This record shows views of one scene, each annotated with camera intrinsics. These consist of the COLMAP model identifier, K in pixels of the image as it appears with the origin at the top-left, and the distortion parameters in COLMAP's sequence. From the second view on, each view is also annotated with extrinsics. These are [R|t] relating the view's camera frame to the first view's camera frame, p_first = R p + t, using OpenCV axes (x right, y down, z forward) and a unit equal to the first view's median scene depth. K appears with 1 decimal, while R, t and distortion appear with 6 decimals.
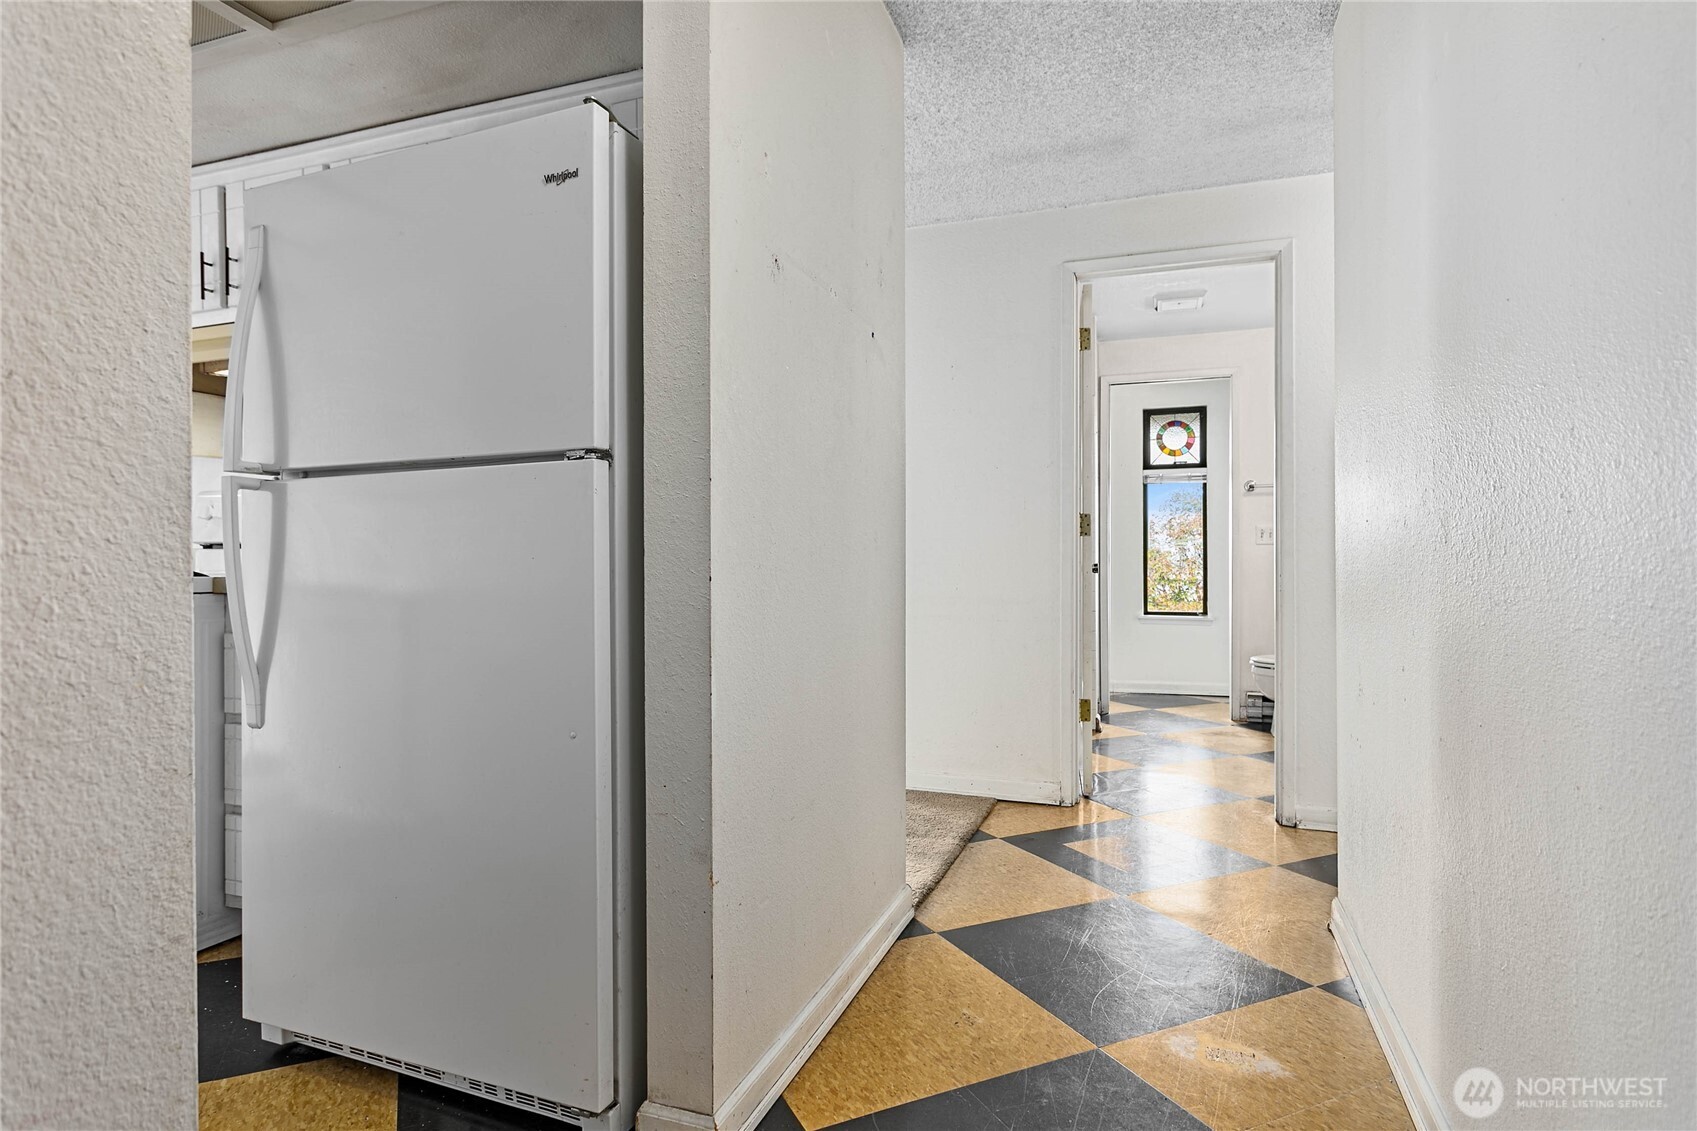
lens RADIAL K [[922.3, 0, 844.7], [0, 922.3, 567.6], [0, 0, 1]] dist [0.002731, 0.000175]
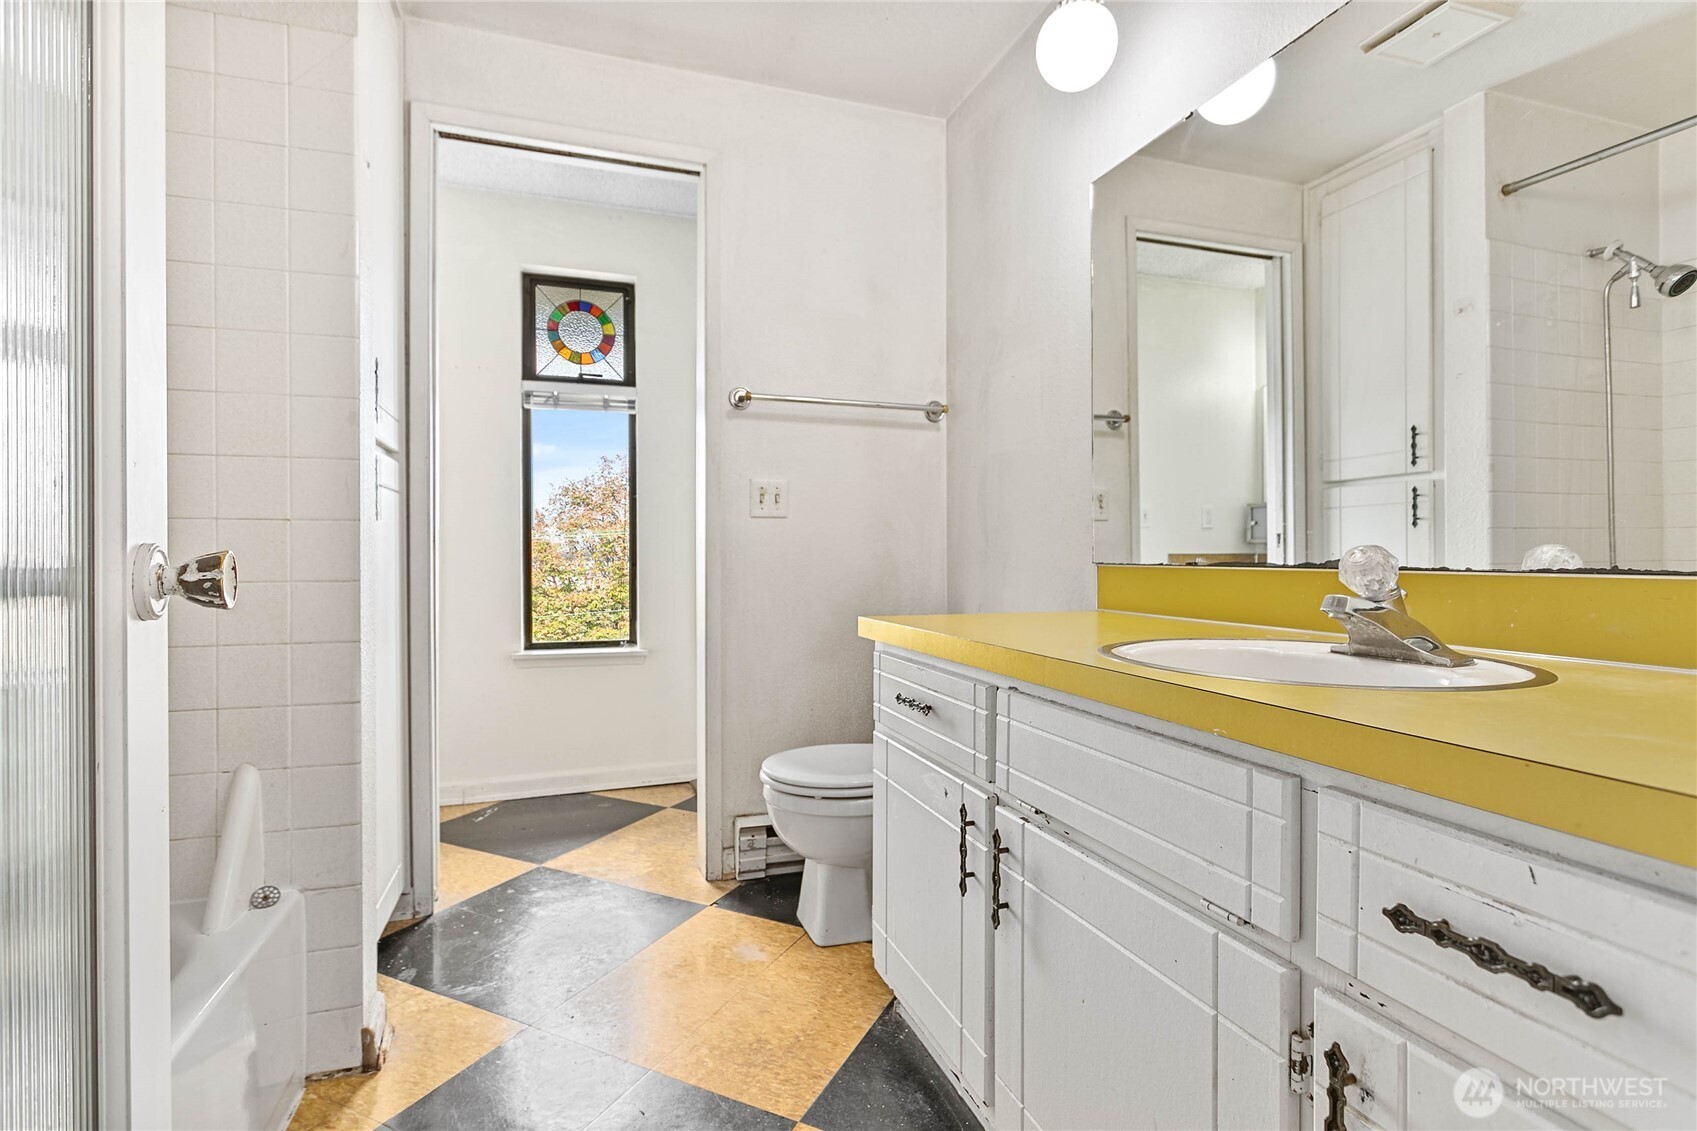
lens RADIAL K [[809.5, 0, 846.4], [0, 809.5, 559.1], [0, 0, 1]] dist [0.001433, 0.003486]
pose [[0.777144, -0.002103, 0.629320, 0.173606], [0.001812, 0.999998, 0.001105, -0.002290], [-0.629321, 0.000282, 0.777146, 0.516155]]
